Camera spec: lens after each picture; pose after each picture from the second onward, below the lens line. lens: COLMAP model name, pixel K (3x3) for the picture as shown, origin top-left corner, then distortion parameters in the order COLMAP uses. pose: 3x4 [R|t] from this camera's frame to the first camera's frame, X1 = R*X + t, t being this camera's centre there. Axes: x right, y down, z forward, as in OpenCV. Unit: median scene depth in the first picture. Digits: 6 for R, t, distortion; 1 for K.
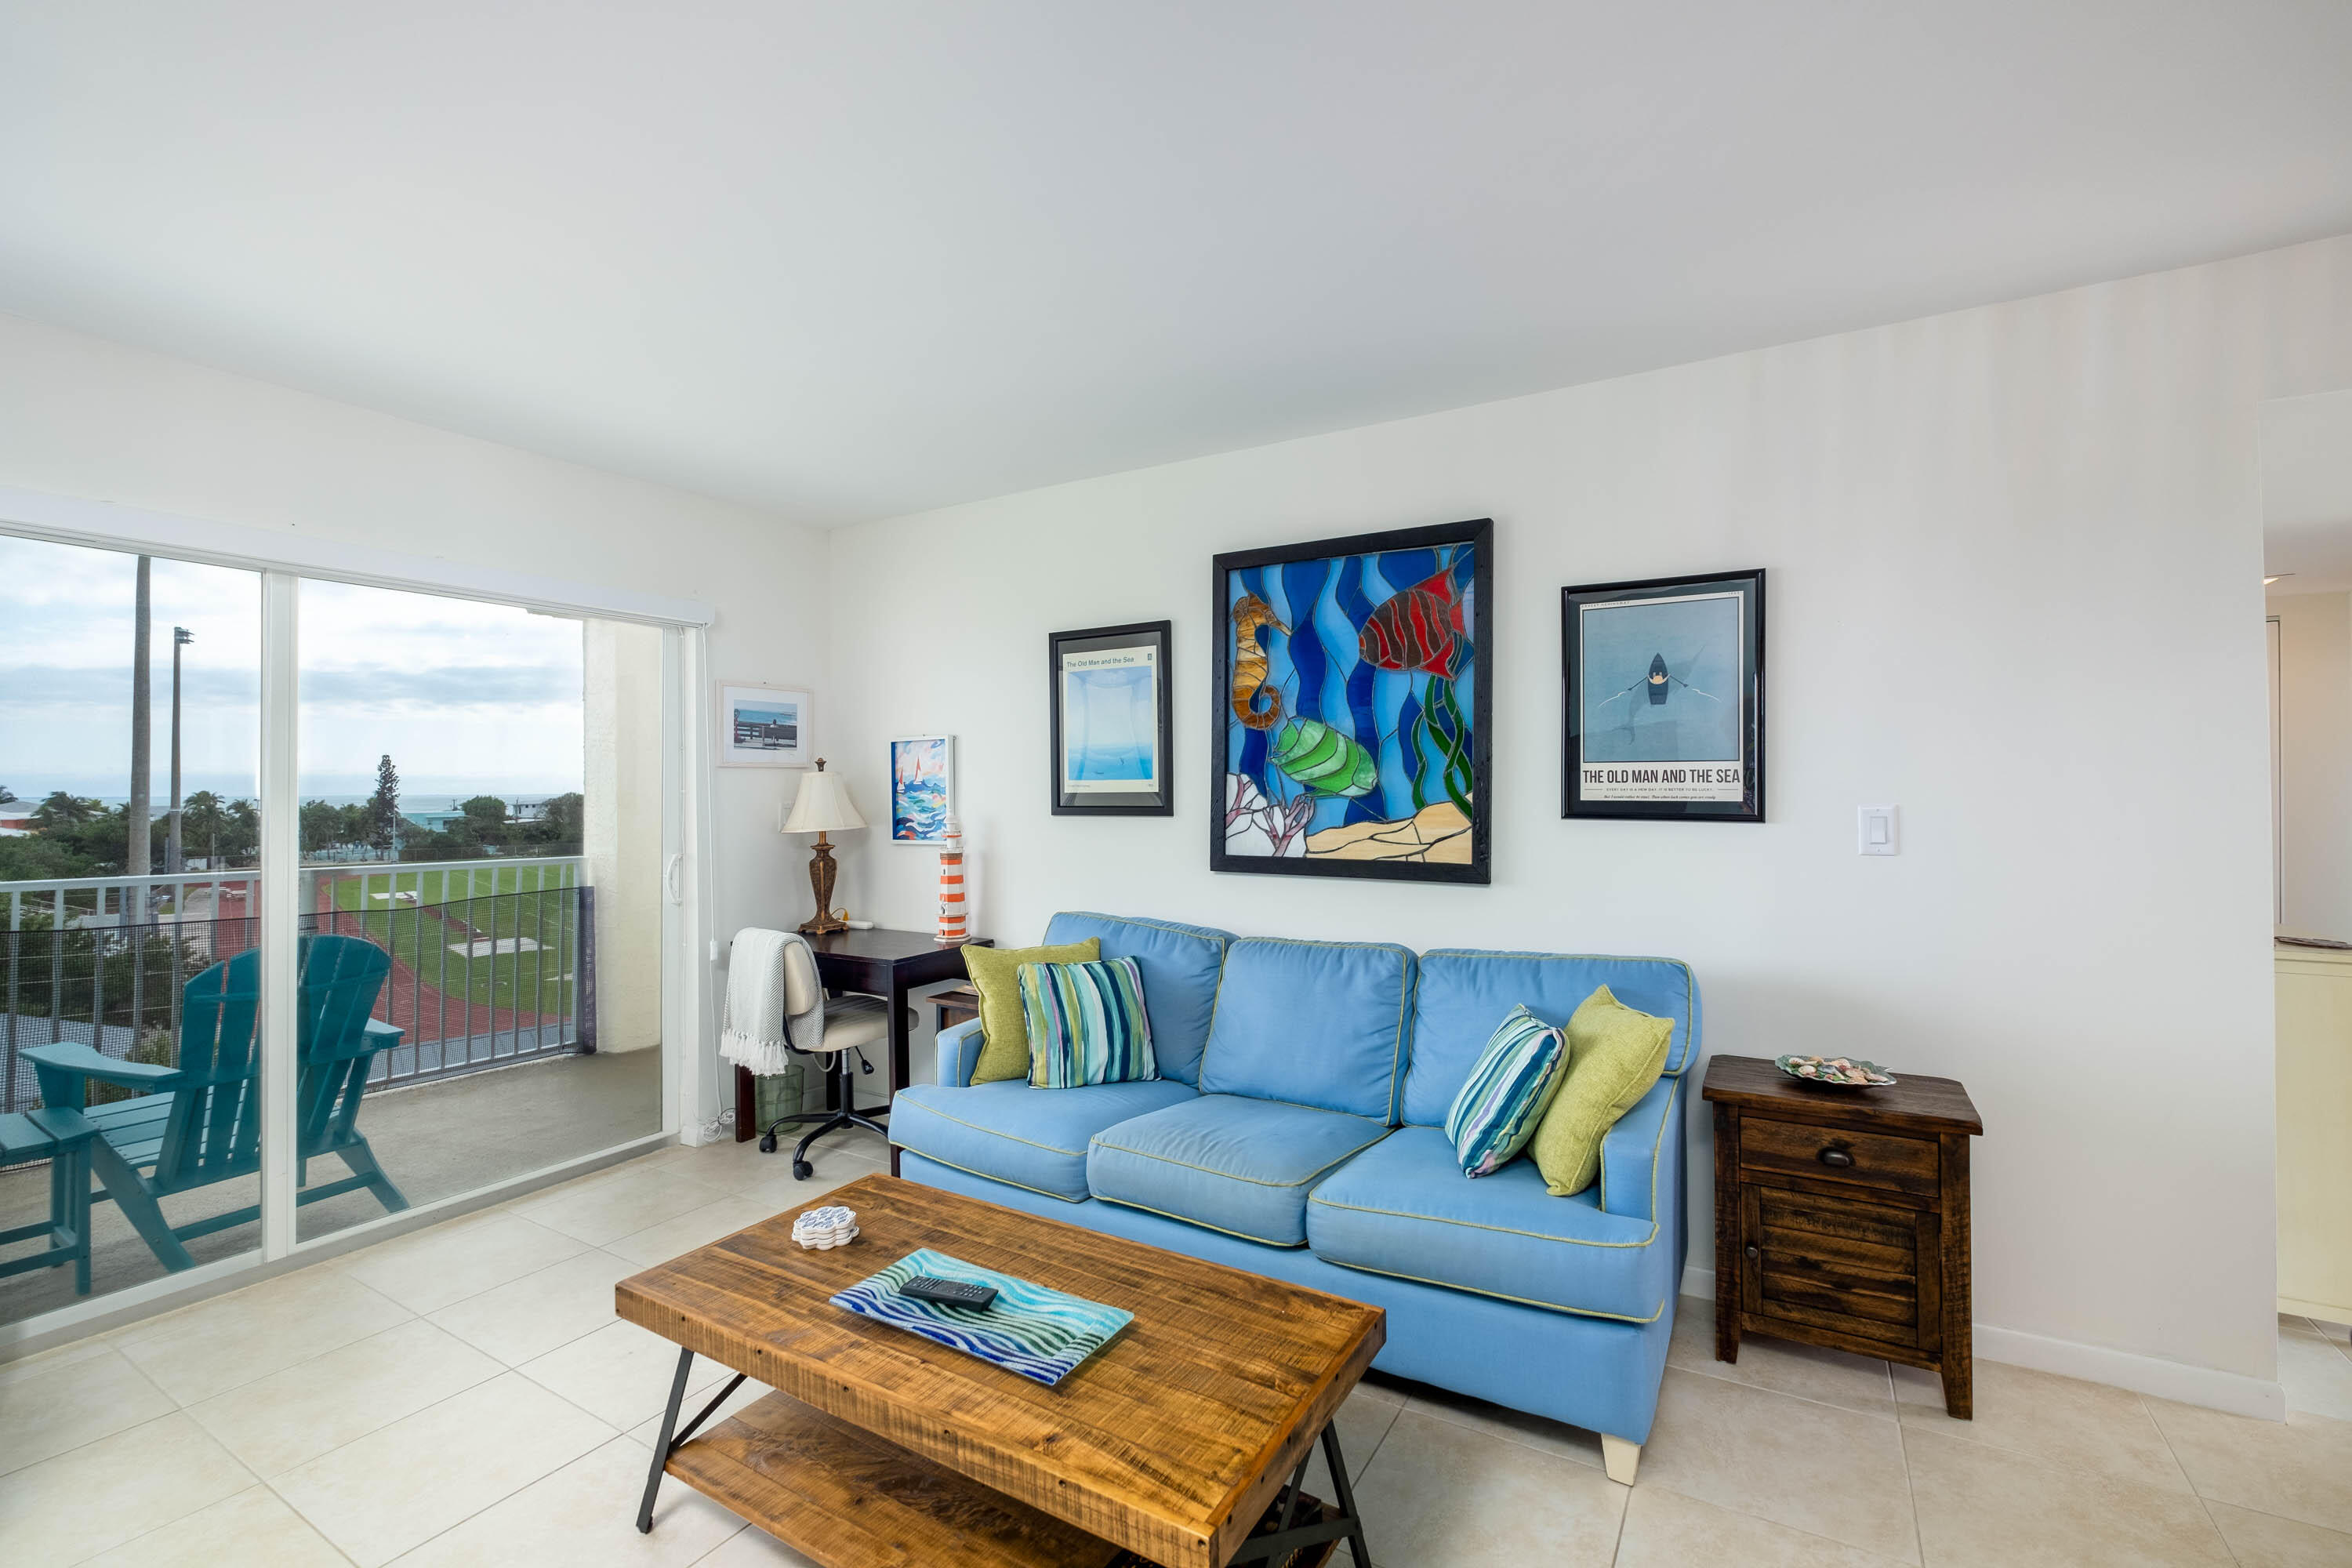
lens RADIAL K [[1019.3, 0, 1166.7], [0, 1019.3, 774.5], [0, 0, 1]] dist [-0.003815, -0.000255]
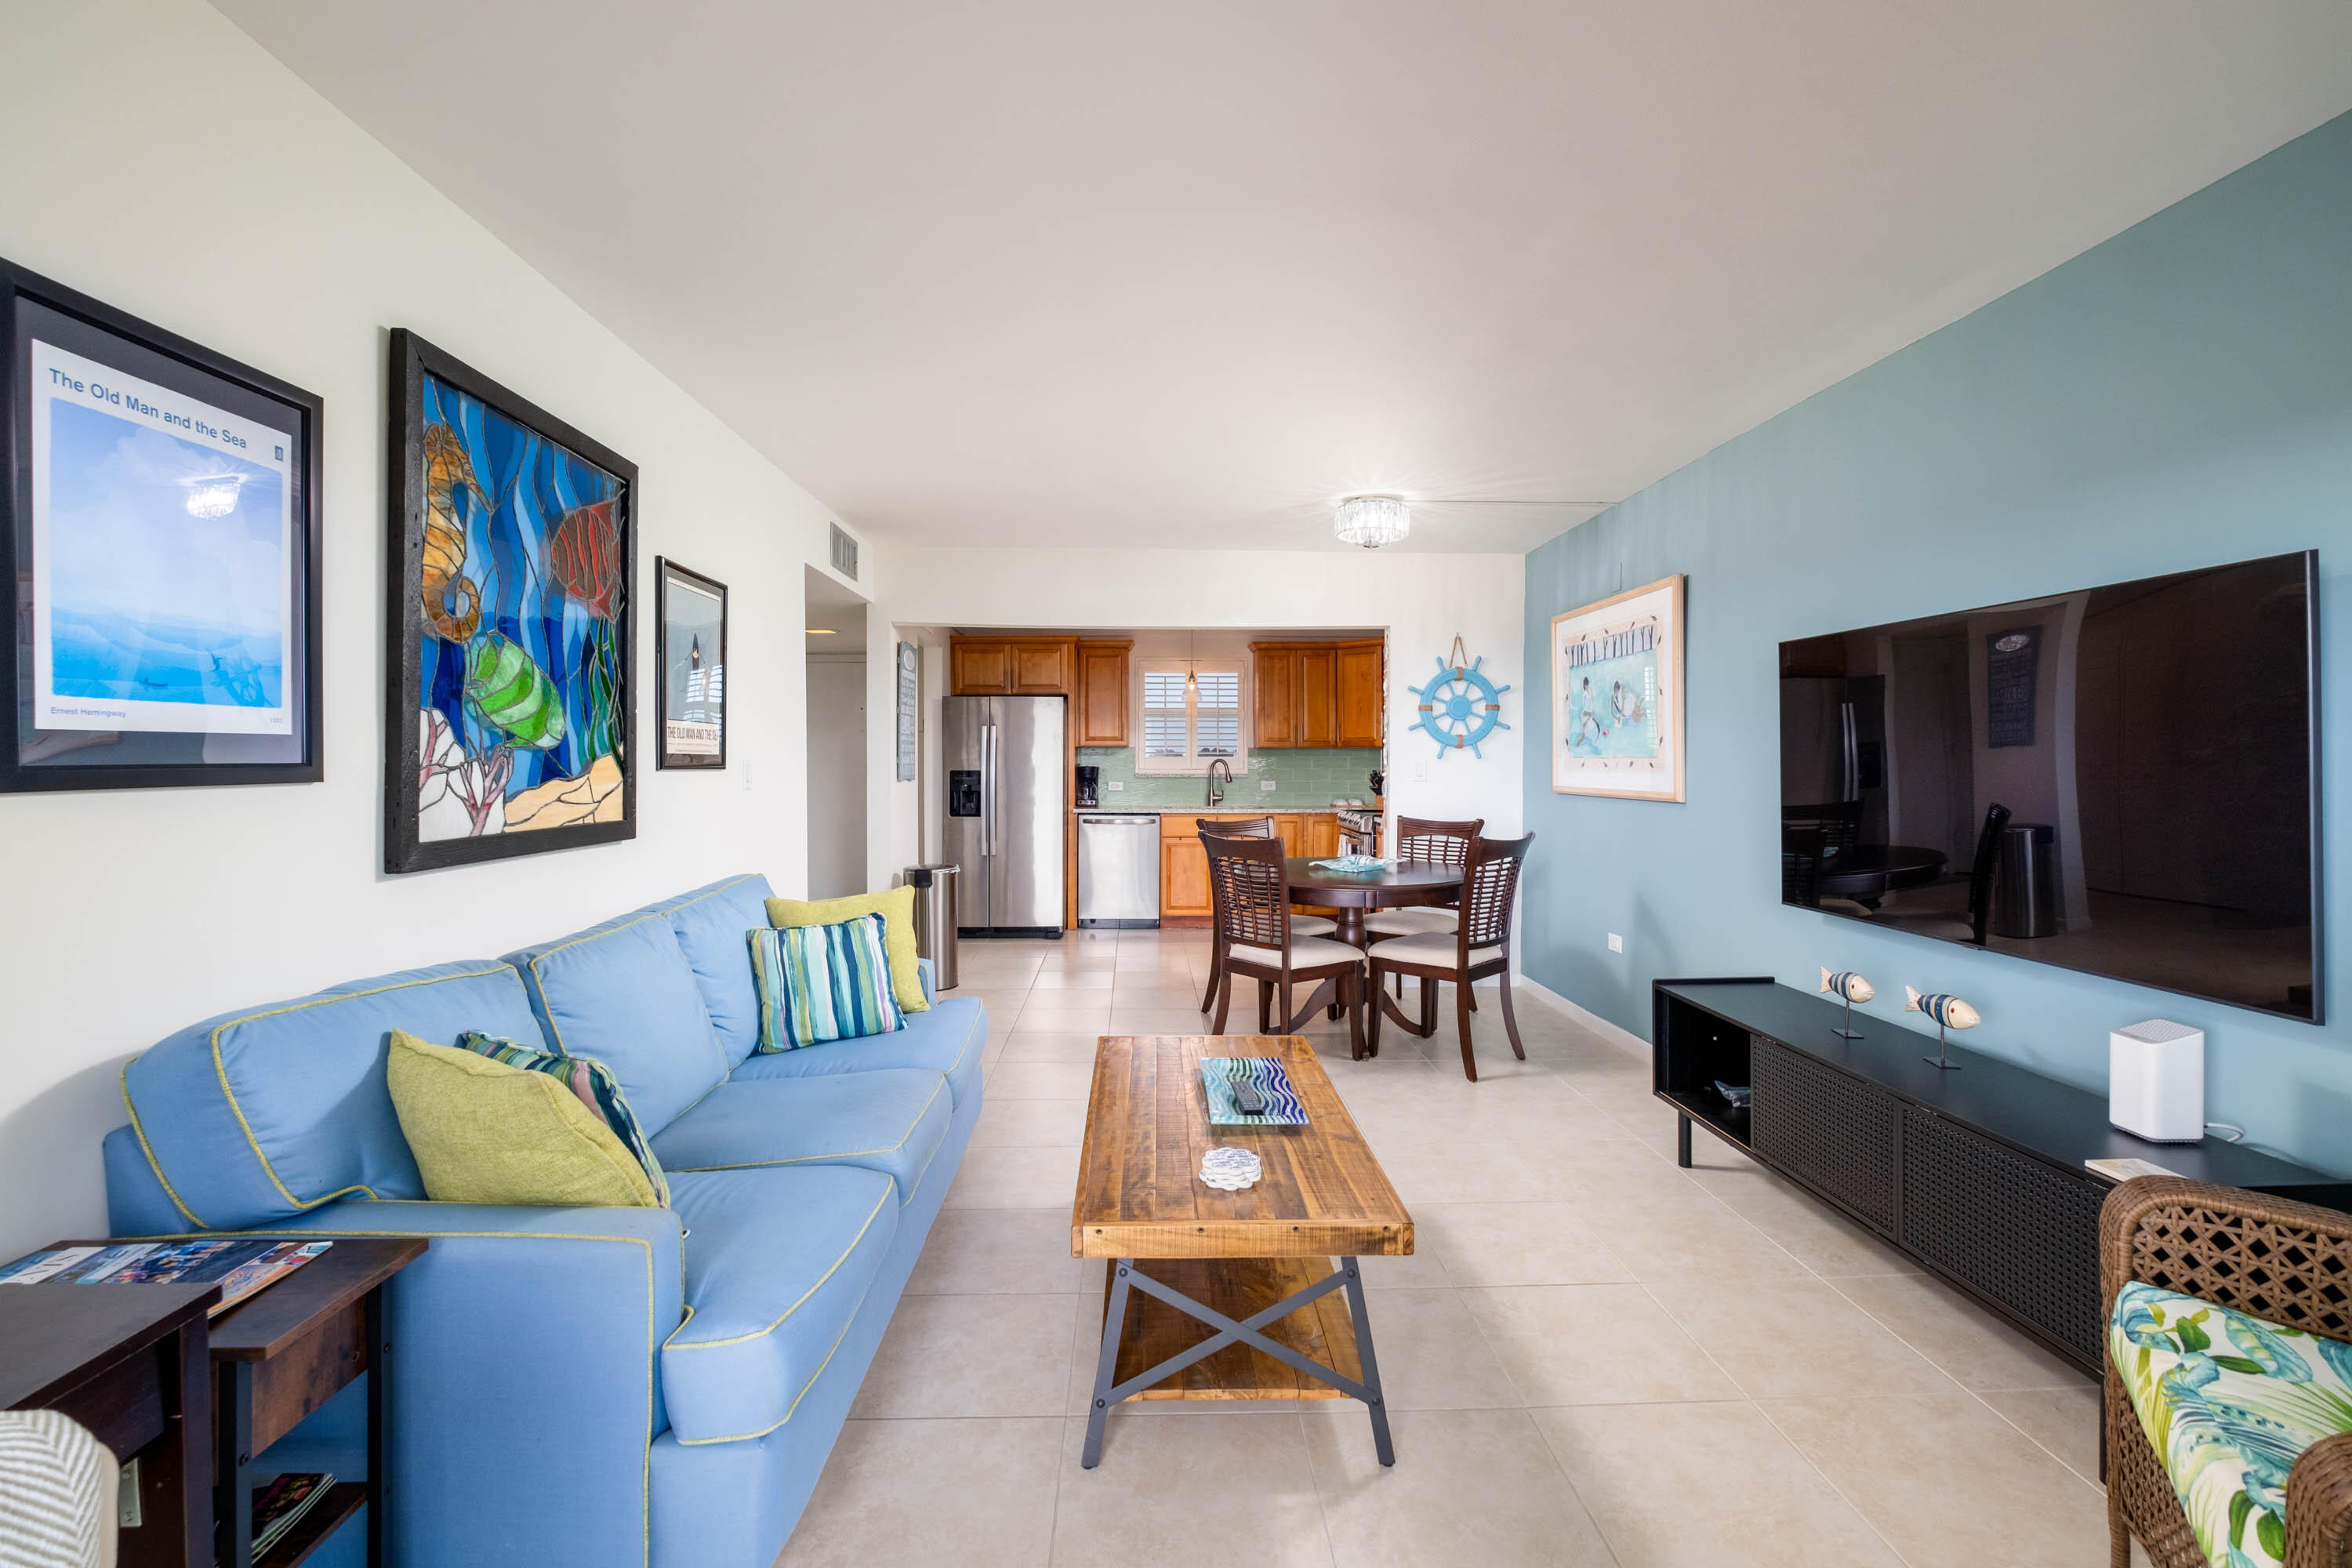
lens RADIAL K [[1019.3, 0, 1166.7], [0, 1019.3, 774.5], [0, 0, 1]] dist [-0.003815, -0.000255]
pose [[-0.537131, -0.008123, 0.843460, -0.682162], [-0.009241, 0.999950, 0.003746, 0.032263], [-0.843448, -0.005783, -0.537179, 0.949372]]
